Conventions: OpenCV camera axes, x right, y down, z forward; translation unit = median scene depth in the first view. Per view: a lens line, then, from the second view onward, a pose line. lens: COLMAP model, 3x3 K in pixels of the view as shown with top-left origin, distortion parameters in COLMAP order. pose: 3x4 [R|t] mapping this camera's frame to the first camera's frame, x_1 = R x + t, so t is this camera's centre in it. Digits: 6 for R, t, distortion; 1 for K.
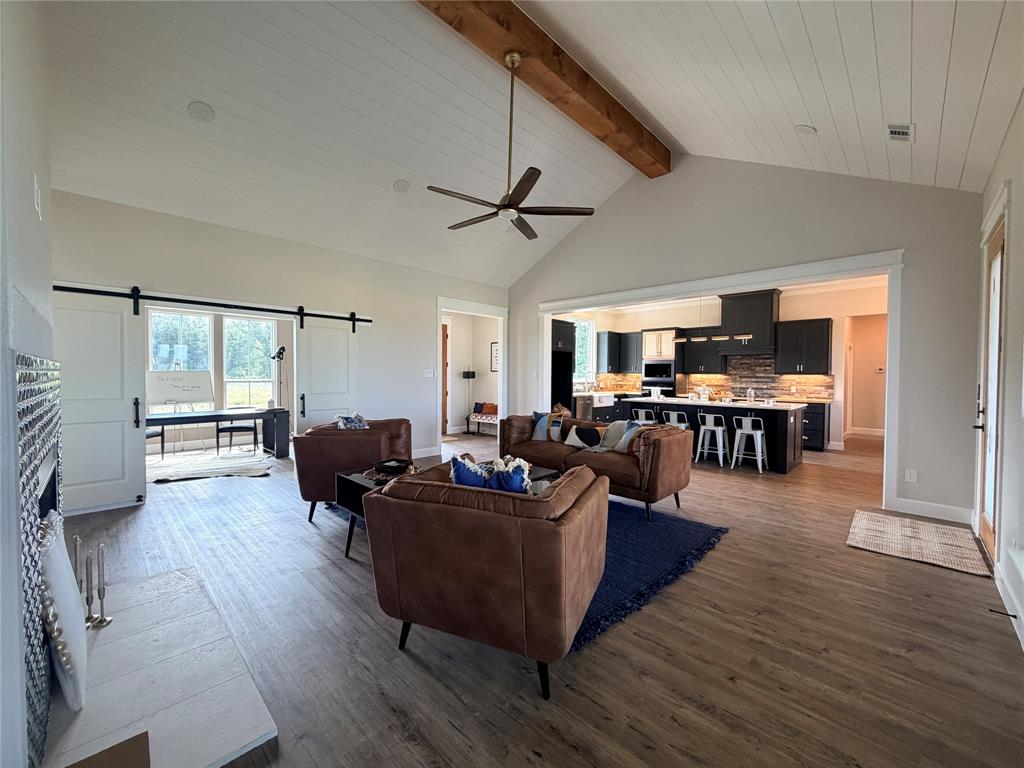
lens RADIAL K [[409.4, 0, 509.4], [0, 409.4, 380.7], [0, 0, 1]] dist [-0.000467, 0.000232]
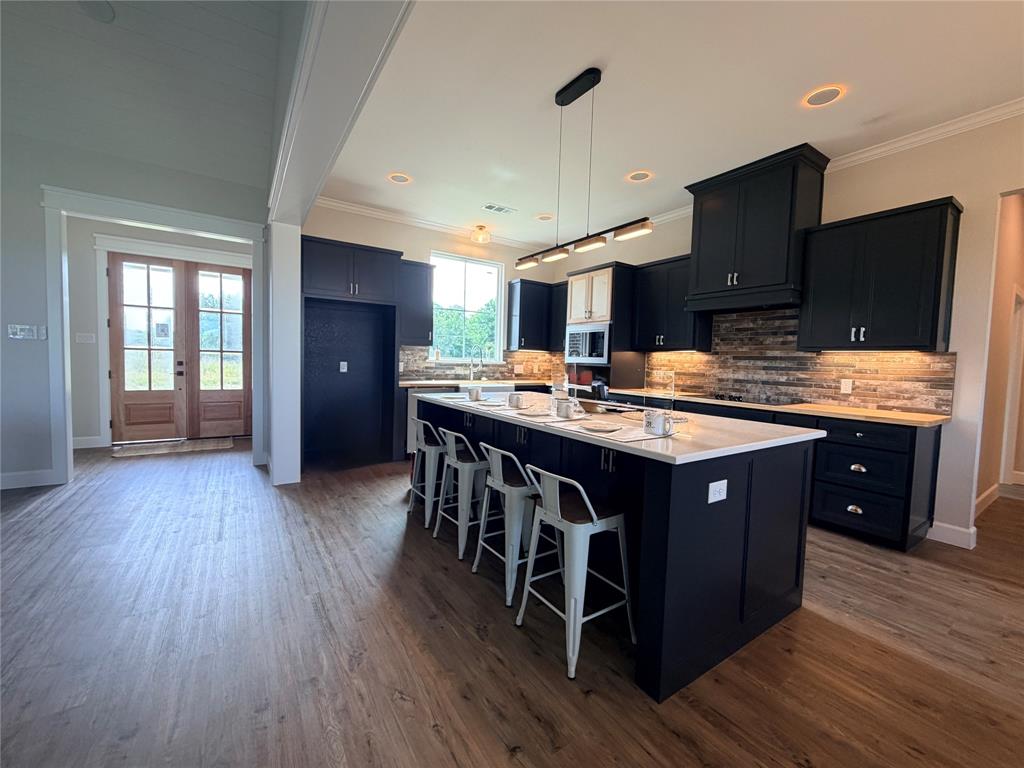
lens RADIAL K [[409.4, 0, 510.9], [0, 409.4, 384.0], [0, 0, 1]] dist [-0.000467, 0.000232]
pose [[0.977346, 0.032337, -0.209165, 0.445580], [-0.024783, 0.998946, 0.038634, 0.010787], [0.210194, -0.032575, 0.977117, 0.512916]]
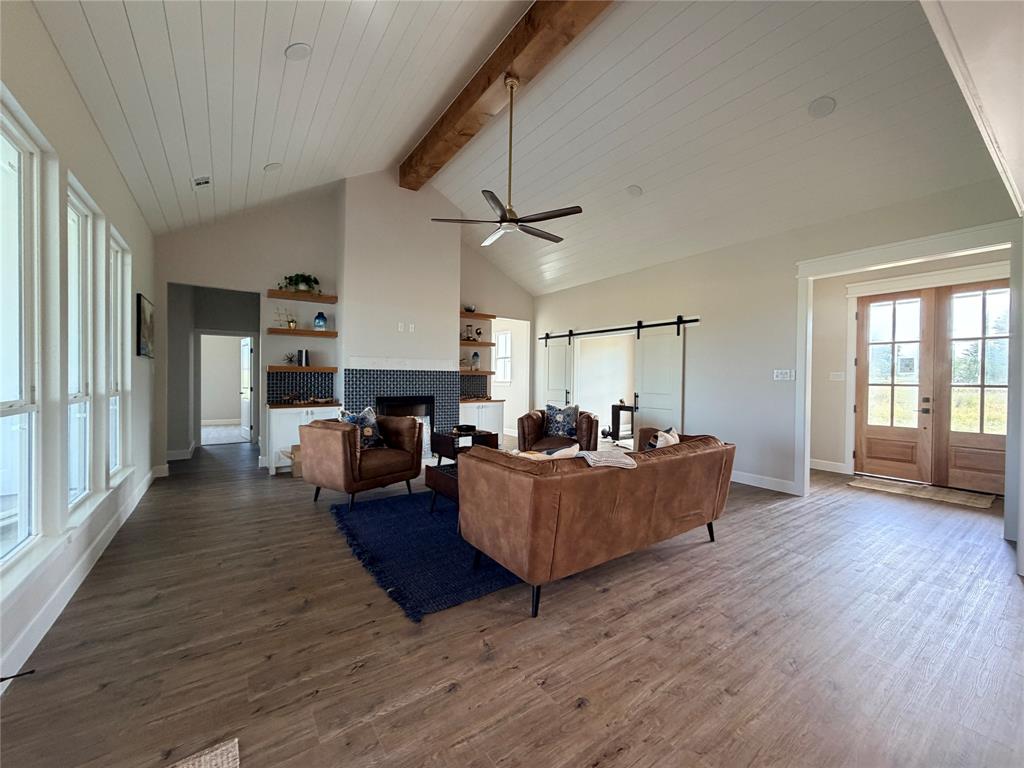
lens RADIAL K [[409.4, 0, 511.3], [0, 409.4, 380.1], [0, 0, 1]] dist [-0.000467, 0.000232]
pose [[-0.186298, -0.004983, -0.982481, 0.495217], [-0.026929, 0.999637, 0.000037, 0.003290], [0.982124, 0.026464, -0.186365, 0.560245]]
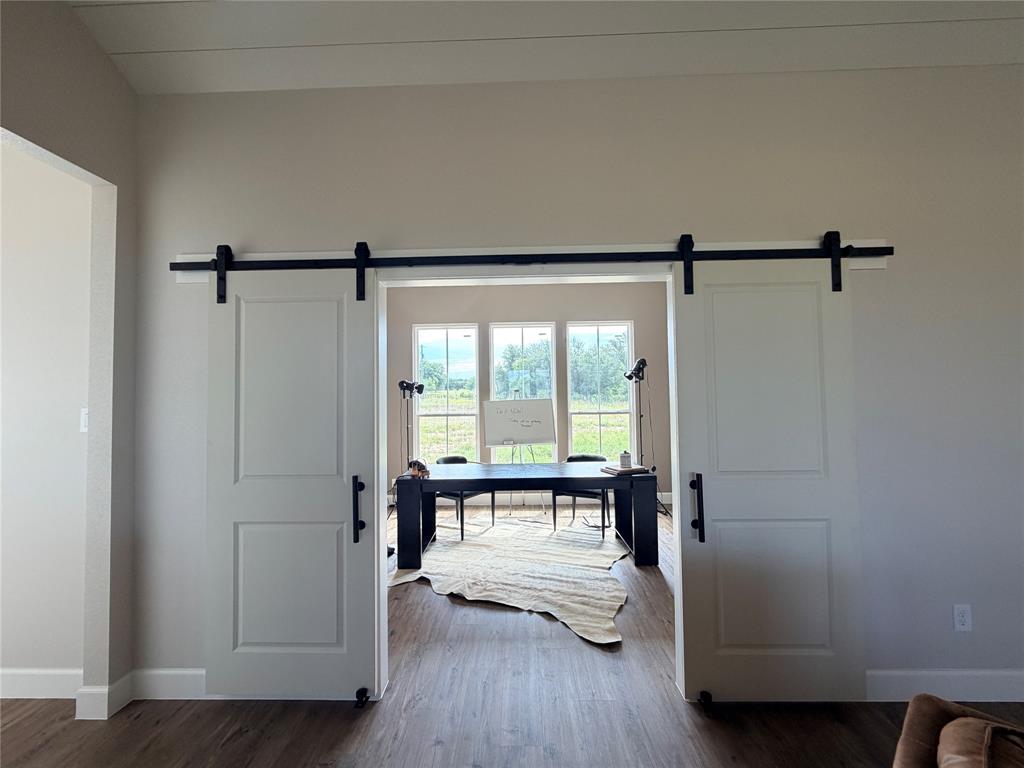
lens RADIAL K [[409.4, 0, 510.0], [0, 409.4, 389.2], [0, 0, 1]] dist [-0.000467, 0.000232]
pose [[0.680751, -0.026056, -0.732051, -0.227942], [0.009666, 0.999600, -0.026591, -0.021707], [0.732451, 0.011026, 0.680730, 0.412341]]
